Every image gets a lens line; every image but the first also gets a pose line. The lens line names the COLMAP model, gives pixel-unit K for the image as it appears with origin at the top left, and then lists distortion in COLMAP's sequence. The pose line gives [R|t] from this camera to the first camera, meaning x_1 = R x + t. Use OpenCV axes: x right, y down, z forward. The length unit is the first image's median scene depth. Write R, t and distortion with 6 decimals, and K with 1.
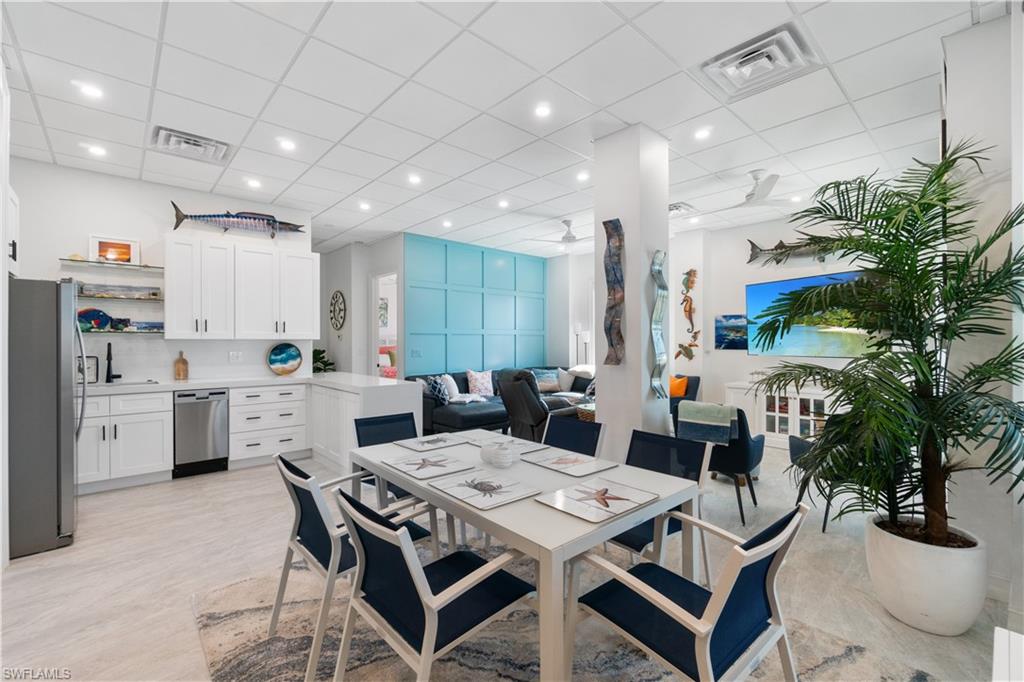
lens RADIAL K [[452.6, 0, 506.6], [0, 452.6, 340.4], [0, 0, 1]] dist [-0.003280, -0.000085]
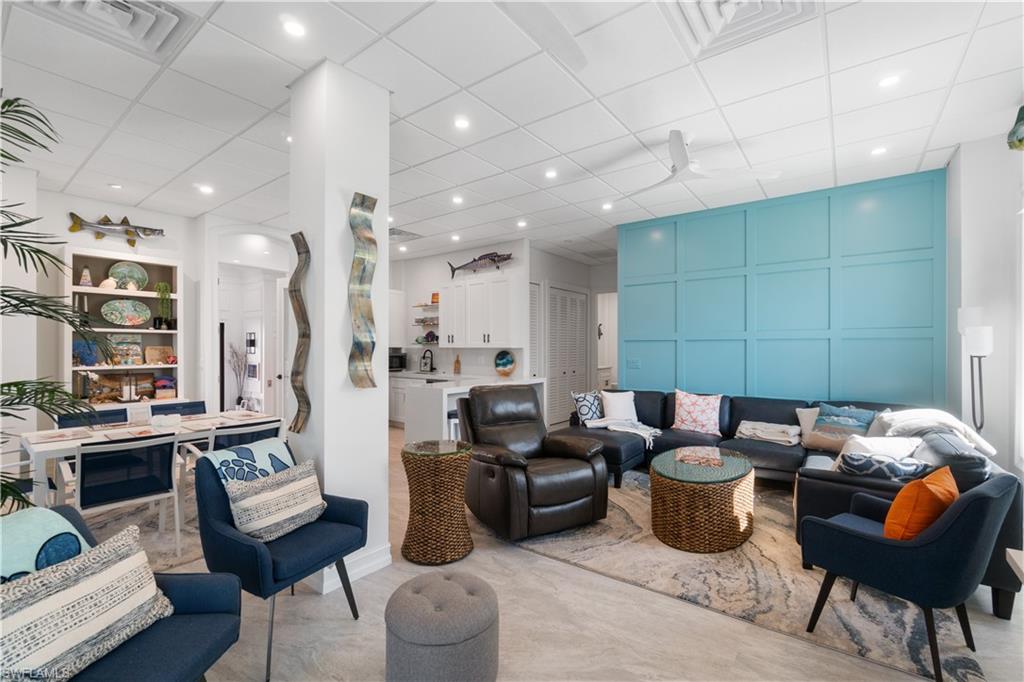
lens RADIAL K [[452.6, 0, 506.6], [0, 452.6, 340.4], [0, 0, 1]] dist [-0.003280, -0.000085]
pose [[0.179215, -0.009960, -0.983760, 0.762642], [0.005530, 0.999943, -0.009116, -0.011171], [0.983794, -0.003806, 0.179260, 0.794186]]
